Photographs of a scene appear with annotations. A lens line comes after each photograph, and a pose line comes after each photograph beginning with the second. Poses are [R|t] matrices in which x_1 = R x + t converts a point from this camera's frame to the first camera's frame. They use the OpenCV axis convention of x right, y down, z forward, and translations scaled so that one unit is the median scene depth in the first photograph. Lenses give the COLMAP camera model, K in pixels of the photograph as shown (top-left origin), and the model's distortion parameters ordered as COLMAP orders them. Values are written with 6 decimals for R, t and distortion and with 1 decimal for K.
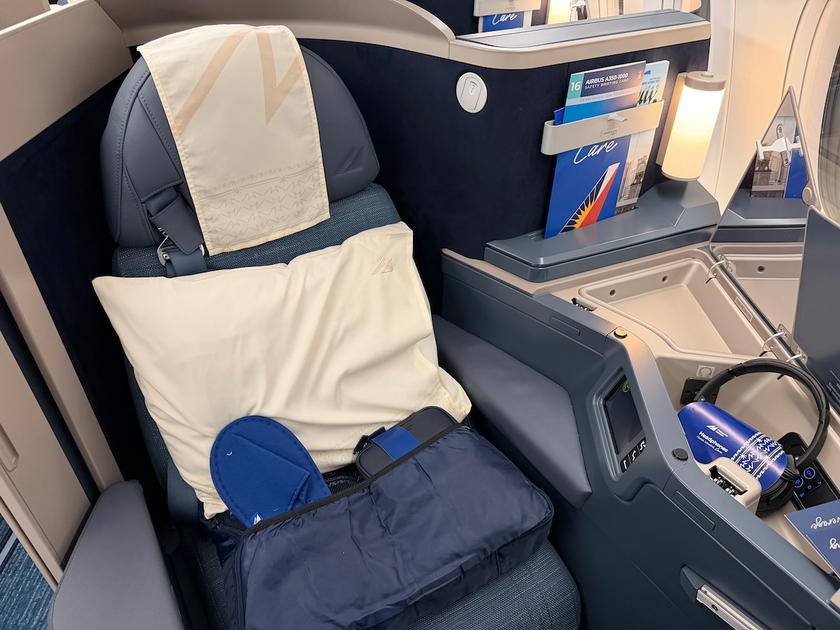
lens RADIAL K [[610.6, 0, 420.0], [0, 610.6, 315.0], [0, 0, 1]] dist [0.001858, 0.002429]
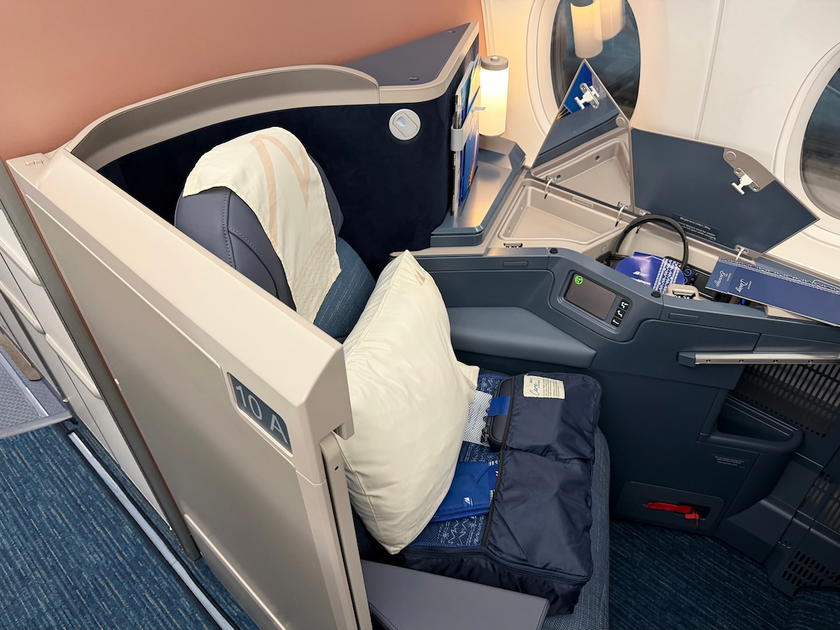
lens RADIAL K [[610.6, 0, 420.0], [0, 610.6, 315.0], [0, 0, 1]] dist [0.001858, 0.002429]
pose [[0.701130, -0.468842, 0.537219, -0.682657], [0.432388, 0.878654, 0.202504, -0.243783], [-0.566971, 0.090305, 0.818772, 0.010788]]
